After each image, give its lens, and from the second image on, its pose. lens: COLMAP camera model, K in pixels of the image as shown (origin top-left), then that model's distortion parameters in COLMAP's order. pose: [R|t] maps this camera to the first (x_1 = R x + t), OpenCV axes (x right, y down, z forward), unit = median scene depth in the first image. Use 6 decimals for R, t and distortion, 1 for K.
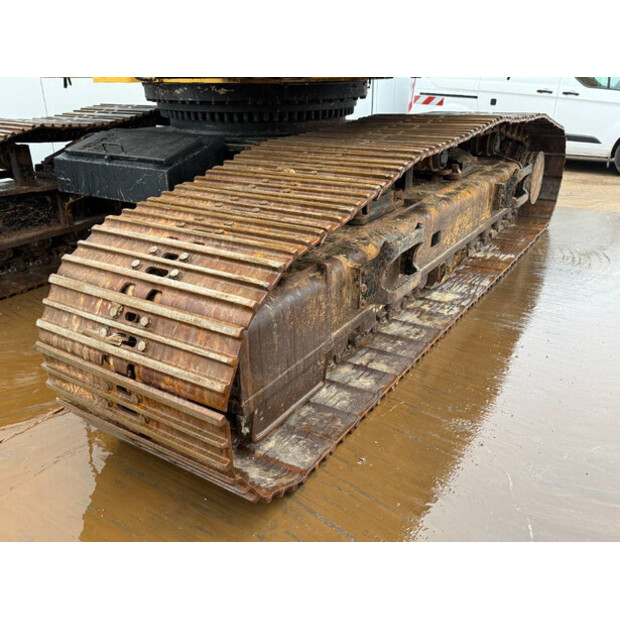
lens RADIAL K [[551.8, 0, 311.6], [0, 551.8, 316.4], [0, 0, 1]] dist [0.087469, -0.168929]
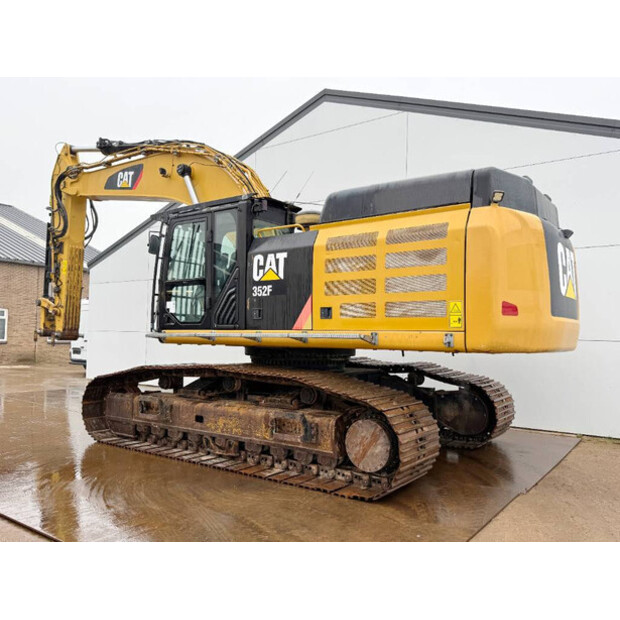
lens RADIAL K [[521.7, 0, 310.0], [0, 521.7, 310.0], [0, 0, 1]] dist [0.196553, -0.448750]
pose [[-0.067345, -0.036034, -0.997079, 1.927725], [-0.409028, 0.912506, -0.005351, -0.593283], [0.910033, 0.407473, -0.076192, 1.217063]]
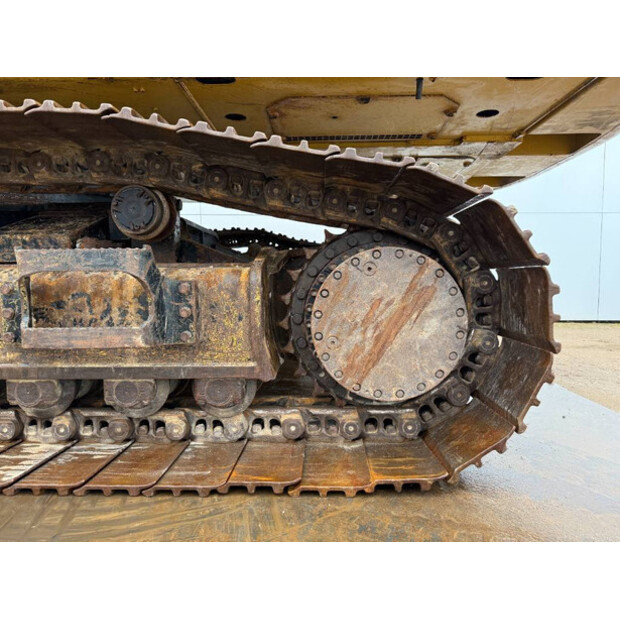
lens RADIAL K [[445.4, 0, 321.0], [0, 445.4, 301.7], [0, 0, 1]] dist [0.048091, -0.092696]
pose [[0.526209, 0.050911, -0.848830, 0.850625], [-0.341466, 0.926842, -0.156093, -0.284642], [0.778785, 0.371984, 0.505097, 1.147166]]
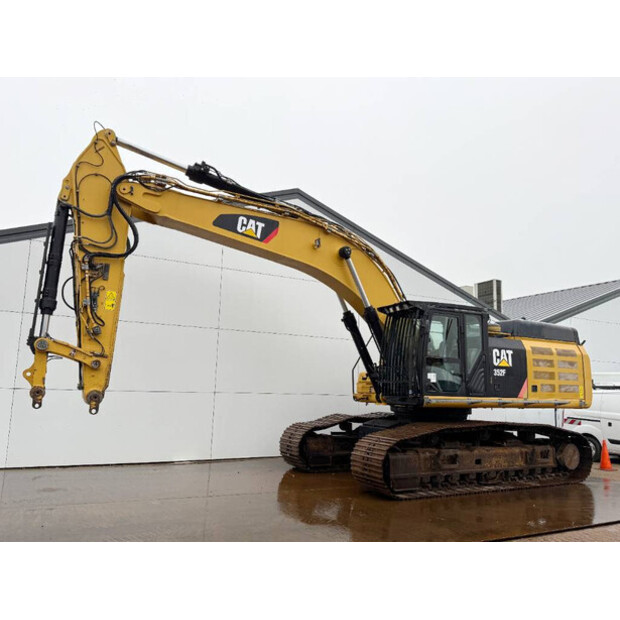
lens RADIAL K [[521.7, 0, 310.0], [0, 521.7, 310.0], [0, 0, 1]] dist [0.196553, -0.448750]
pose [[0.876437, -0.044240, -0.479480, 0.733462], [-0.220521, 0.848329, -0.481362, 0.636403], [0.428052, 0.527618, 0.733751, -1.612727]]
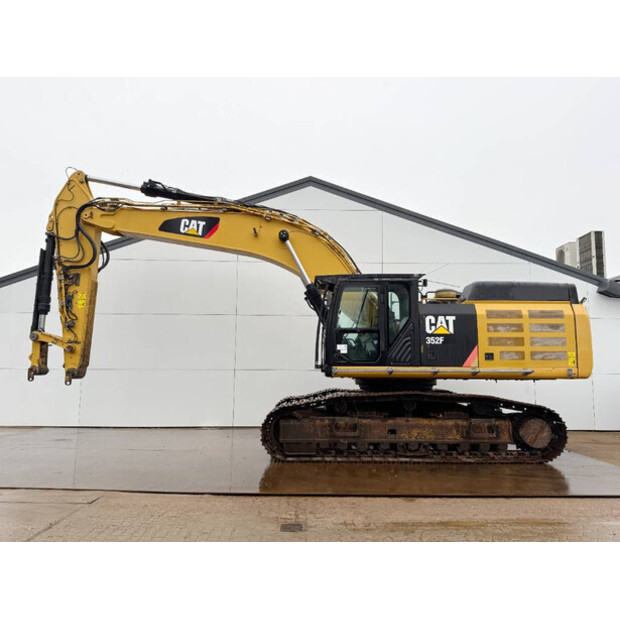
lens RADIAL K [[521.7, 0, 310.0], [0, 521.7, 310.0], [0, 0, 1]] dist [0.196553, -0.448750]
pose [[0.543287, -0.086017, -0.835129, 2.052964], [-0.343666, 0.884792, -0.314702, 0.267738], [0.765985, 0.457979, 0.451134, -0.723457]]
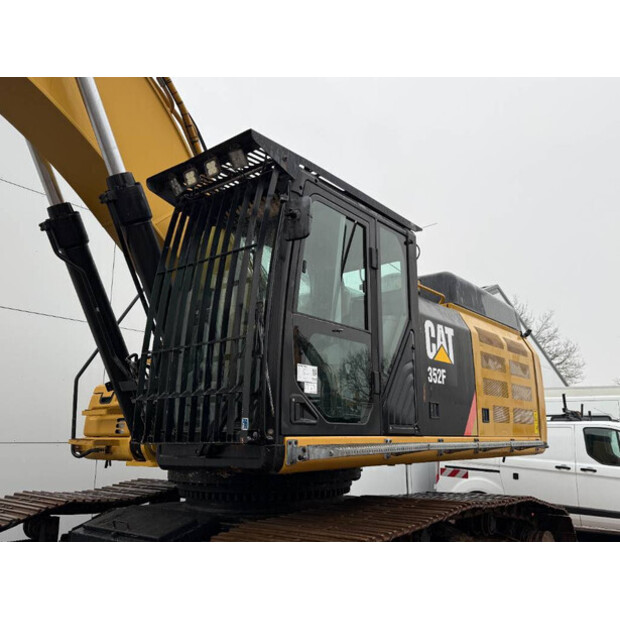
lens RADIAL K [[551.8, 0, 311.6], [0, 551.8, 316.4], [0, 0, 1]] dist [0.087469, -0.168929]
pose [[0.994685, -0.012835, -0.102163, 0.130603], [-0.049405, 0.811037, -0.582905, 0.001355], [0.090339, 0.584854, 0.806092, -0.120517]]
